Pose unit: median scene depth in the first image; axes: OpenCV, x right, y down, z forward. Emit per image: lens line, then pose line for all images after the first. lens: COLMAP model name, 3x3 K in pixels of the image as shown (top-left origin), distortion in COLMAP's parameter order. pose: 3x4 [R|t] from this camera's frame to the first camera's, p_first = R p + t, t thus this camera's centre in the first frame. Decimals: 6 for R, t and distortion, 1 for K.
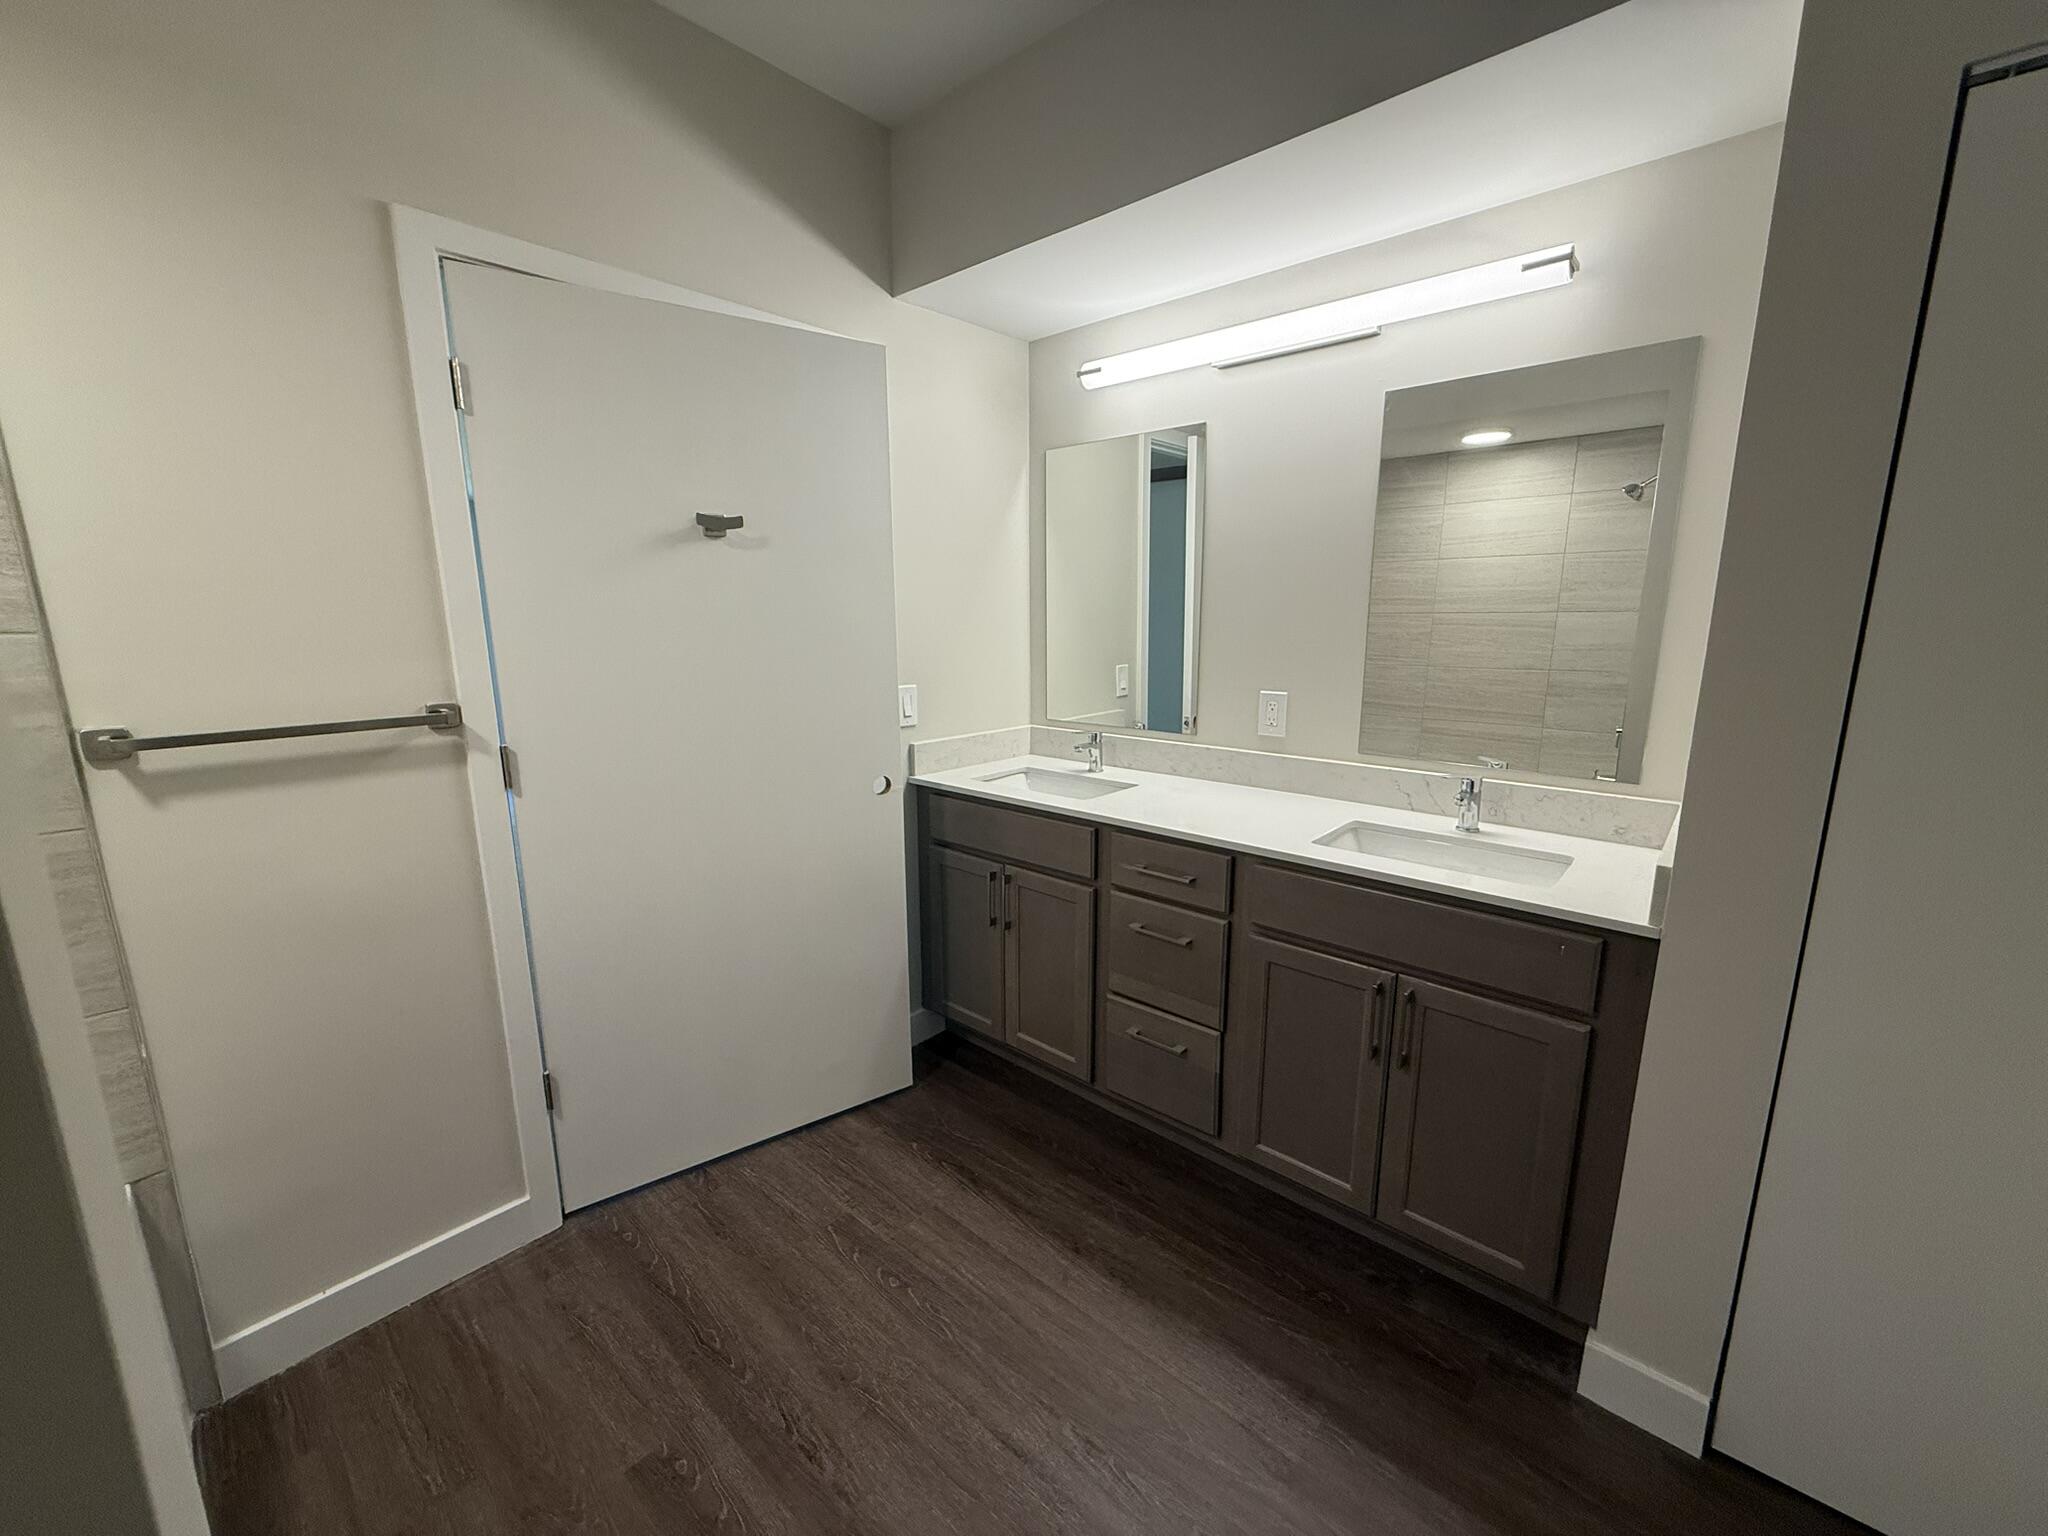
lens RADIAL K [[810.5, 0, 1020.5], [0, 810.5, 766.7], [0, 0, 1]] dist [-0.001111, -0.000111]
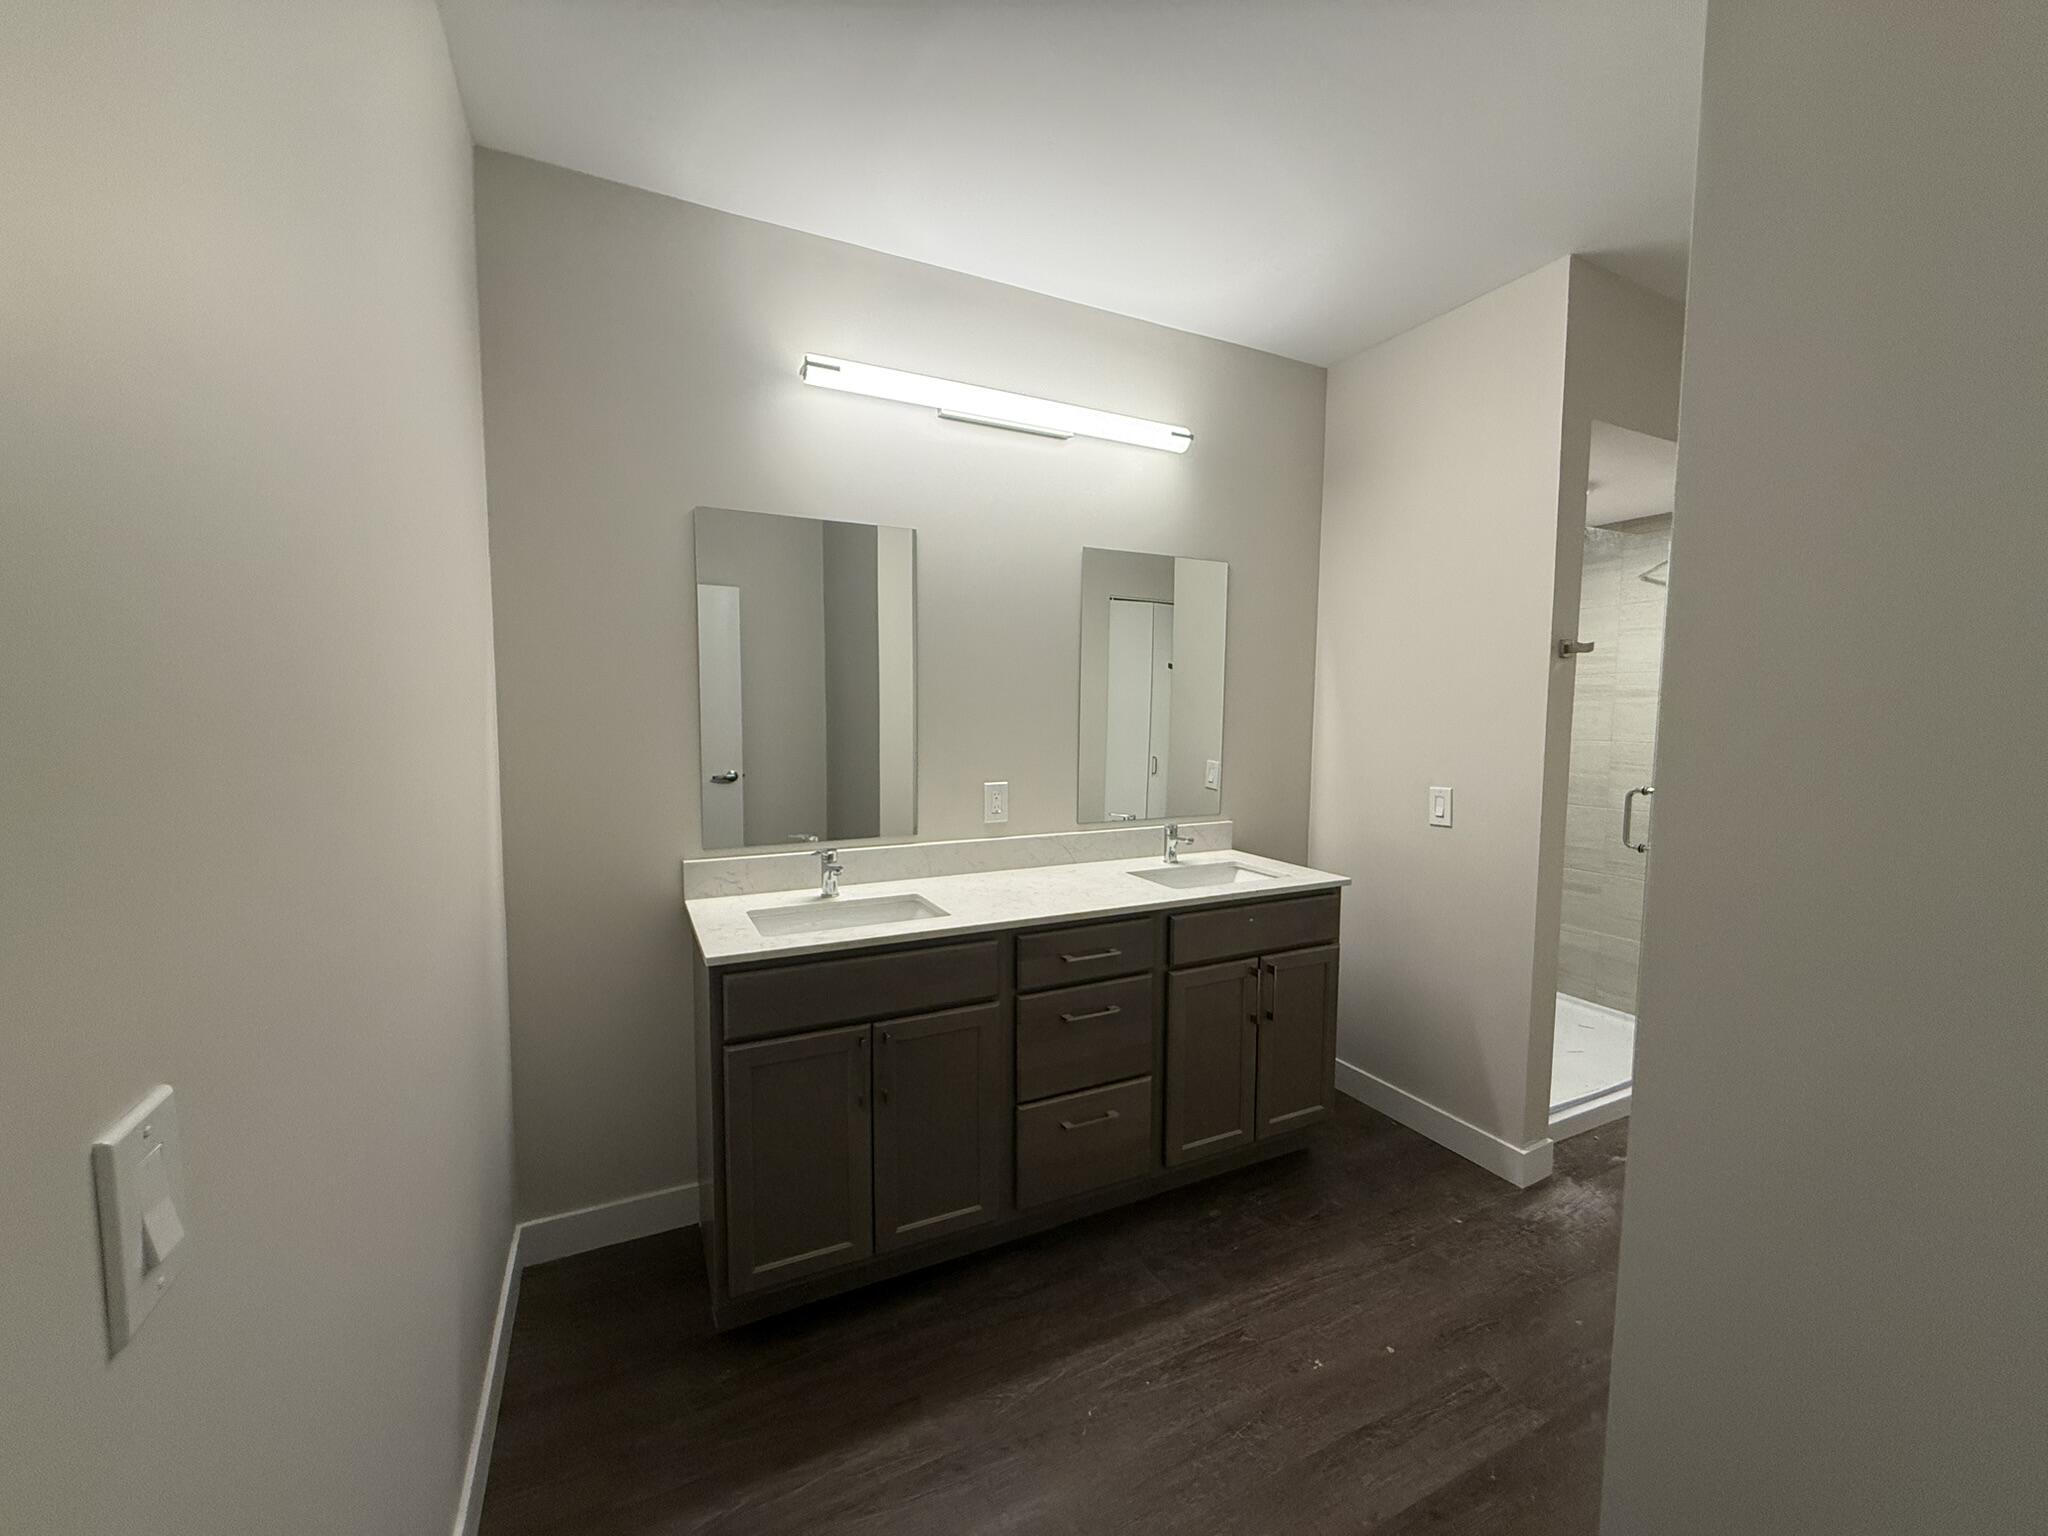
lens RADIAL K [[810.5, 0, 1020.5], [0, 810.5, 766.7], [0, 0, 1]] dist [-0.001111, -0.000111]
pose [[0.372081, -0.070992, 0.925481, -0.820341], [0.169239, 0.985546, 0.007559, -0.137450], [-0.912641, 0.153815, 0.378718, 0.646894]]
